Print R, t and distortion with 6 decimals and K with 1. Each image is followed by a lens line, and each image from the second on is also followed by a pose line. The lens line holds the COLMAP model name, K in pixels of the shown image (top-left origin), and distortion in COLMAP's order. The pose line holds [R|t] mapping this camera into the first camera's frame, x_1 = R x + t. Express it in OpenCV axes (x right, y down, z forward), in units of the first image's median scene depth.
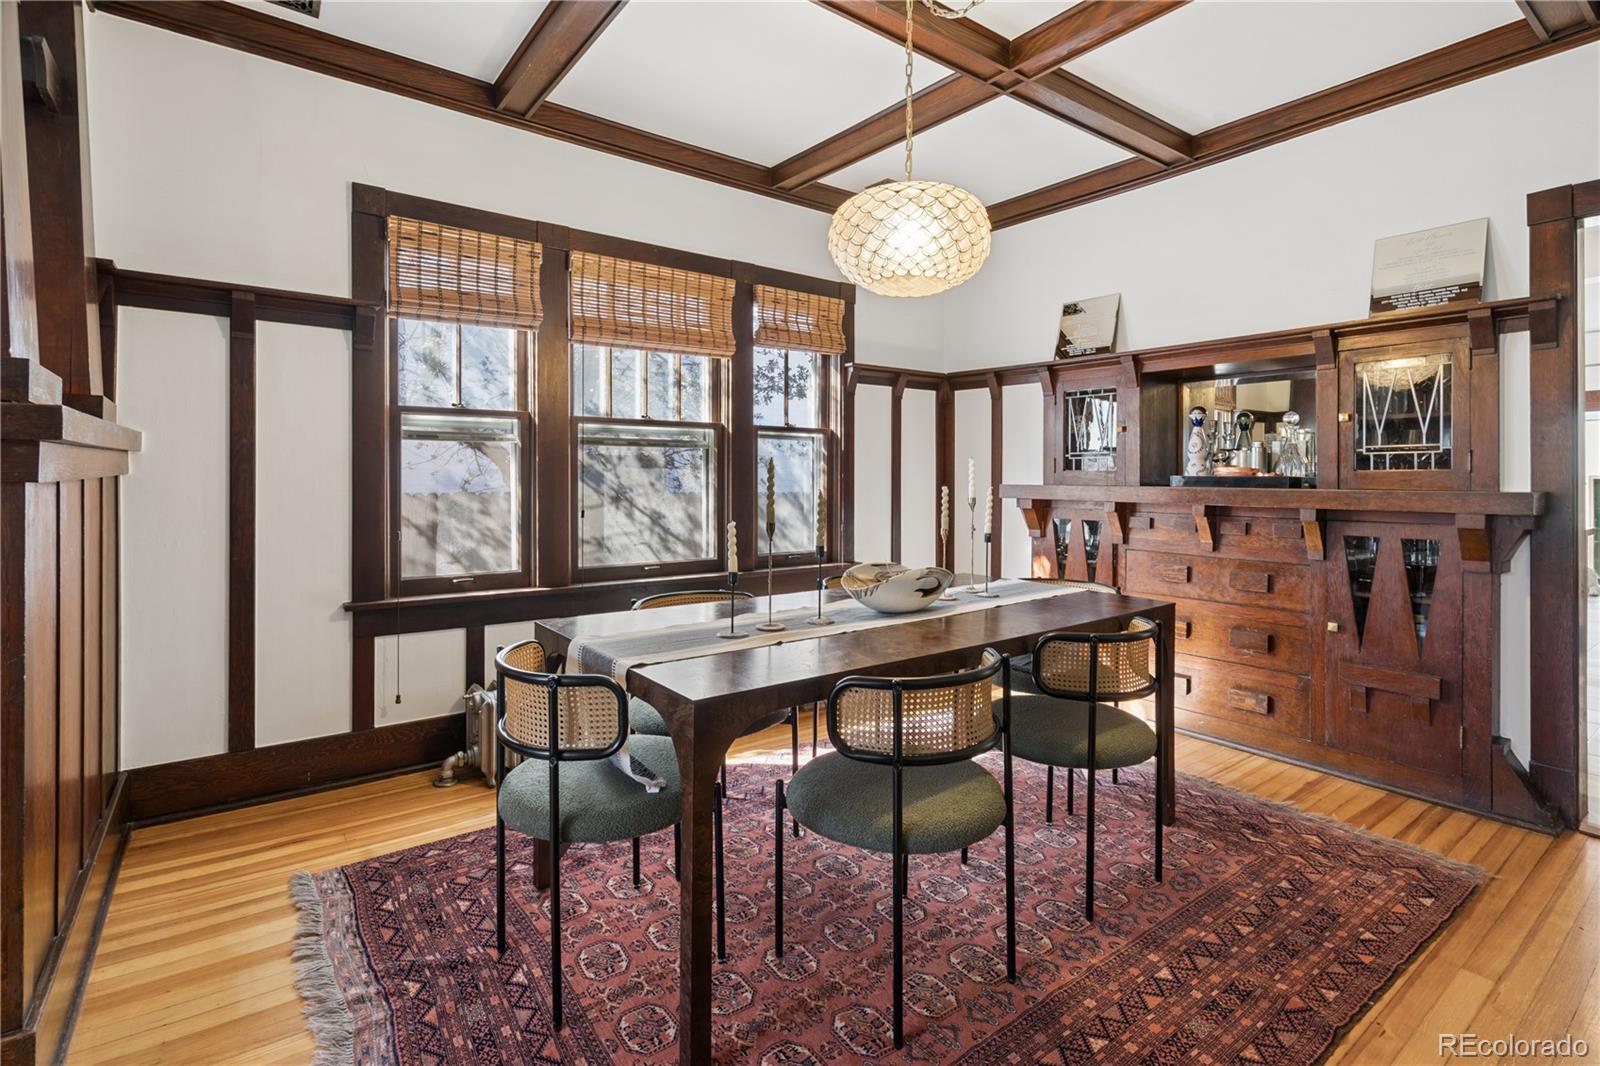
lens RADIAL K [[760.1, 0, 800.5], [0, 760.1, 482.8], [0, 0, 1]] dist [-0.000258, -0.000006]
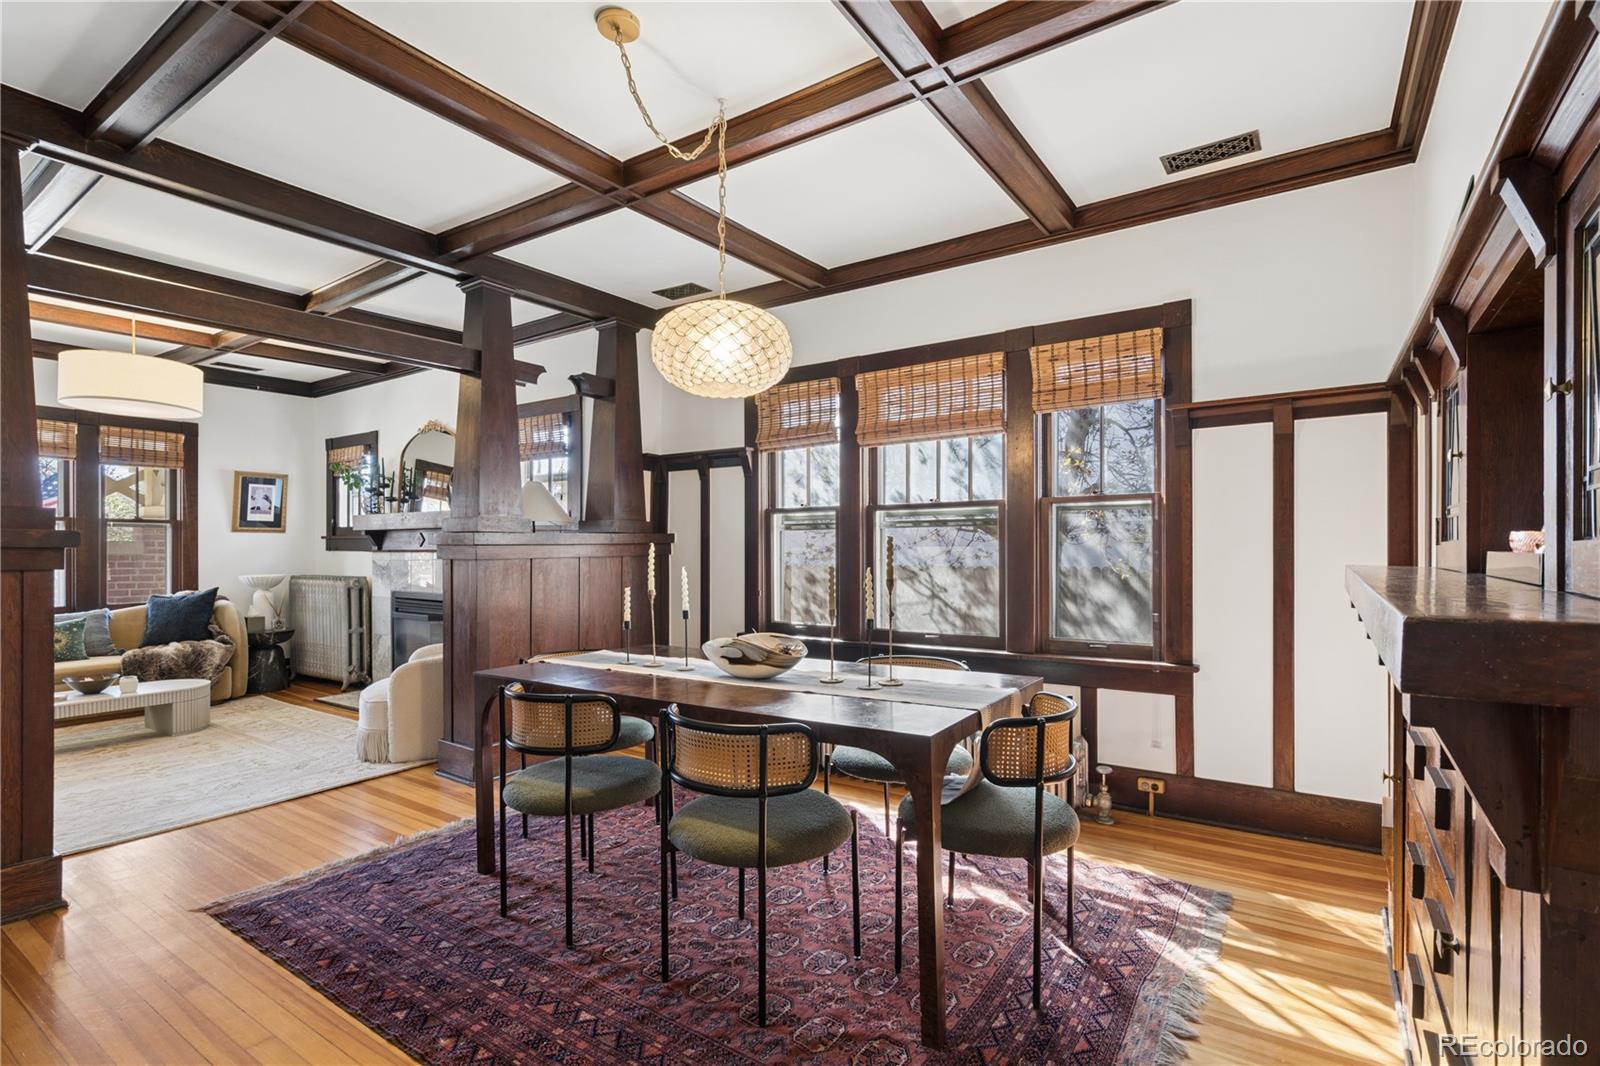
lens RADIAL K [[763.4, 0, 800.5], [0, 763.4, 553.3], [0, 0, 1]] dist [0.001180, 0.000131]
pose [[0.321145, -0.000988, -0.947029, 0.795823], [0.000129, 0.999999, -0.001000, -0.007910], [0.947030, 0.000199, 0.321145, 0.463005]]
